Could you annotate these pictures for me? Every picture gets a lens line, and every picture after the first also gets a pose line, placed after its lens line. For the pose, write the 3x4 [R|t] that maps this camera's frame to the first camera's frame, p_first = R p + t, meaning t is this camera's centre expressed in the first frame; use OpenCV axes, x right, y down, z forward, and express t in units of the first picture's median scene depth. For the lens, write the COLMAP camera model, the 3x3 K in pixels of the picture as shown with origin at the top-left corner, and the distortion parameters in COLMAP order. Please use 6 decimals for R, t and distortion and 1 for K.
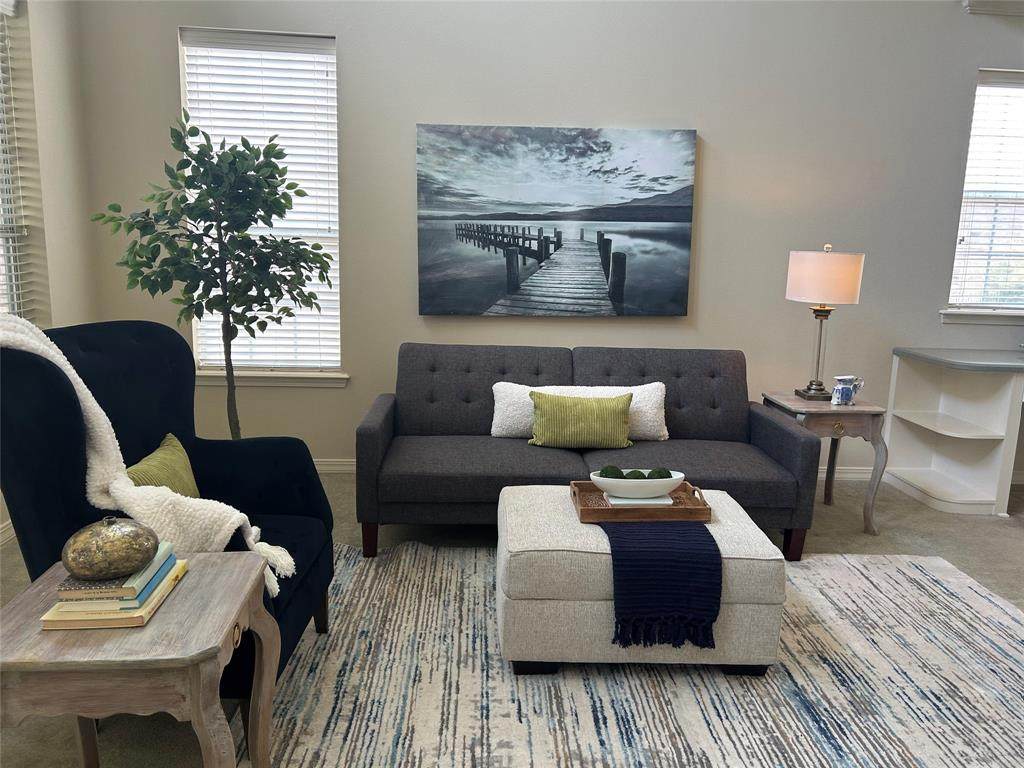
lens RADIAL K [[760.0, 0, 512.0], [0, 760.0, 384.0], [0, 0, 1]] dist [0.087215, -0.120856]
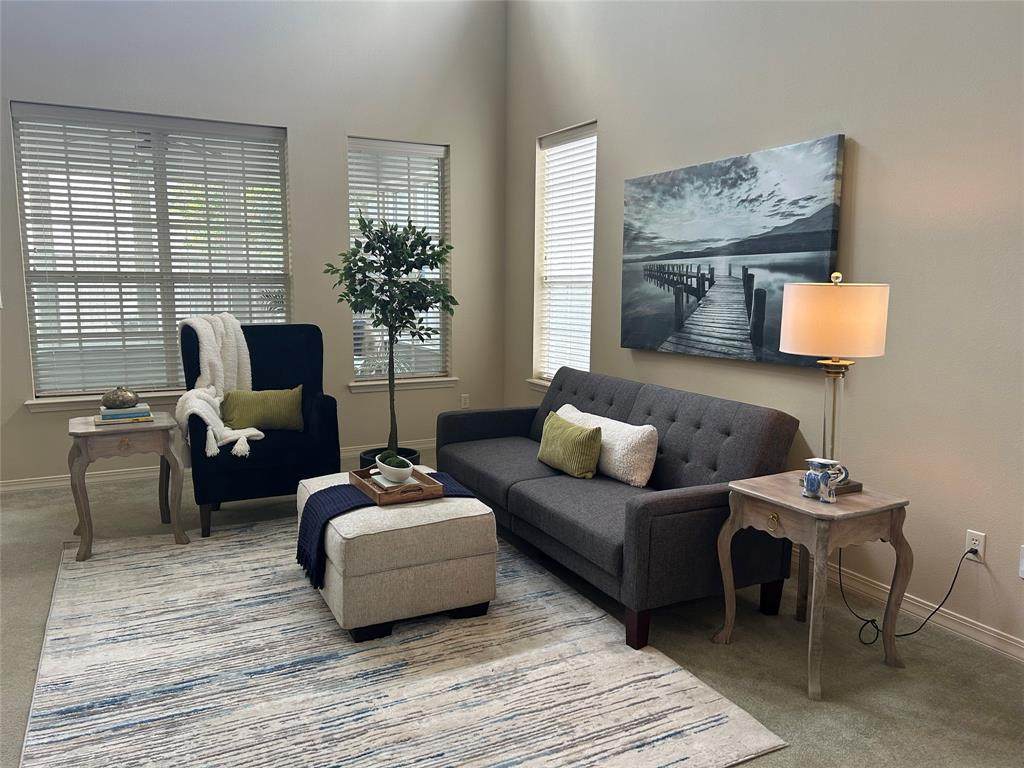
lens RADIAL K [[764.0, 0, 512.0], [0, 764.0, 384.0], [0, 0, 1]] dist [0.108230, -0.196718]
pose [[0.411907, 0.097599, -0.905984, 0.846711], [-0.166383, 0.985588, 0.030528, -0.045607], [0.895907, 0.138166, 0.422210, 0.393925]]
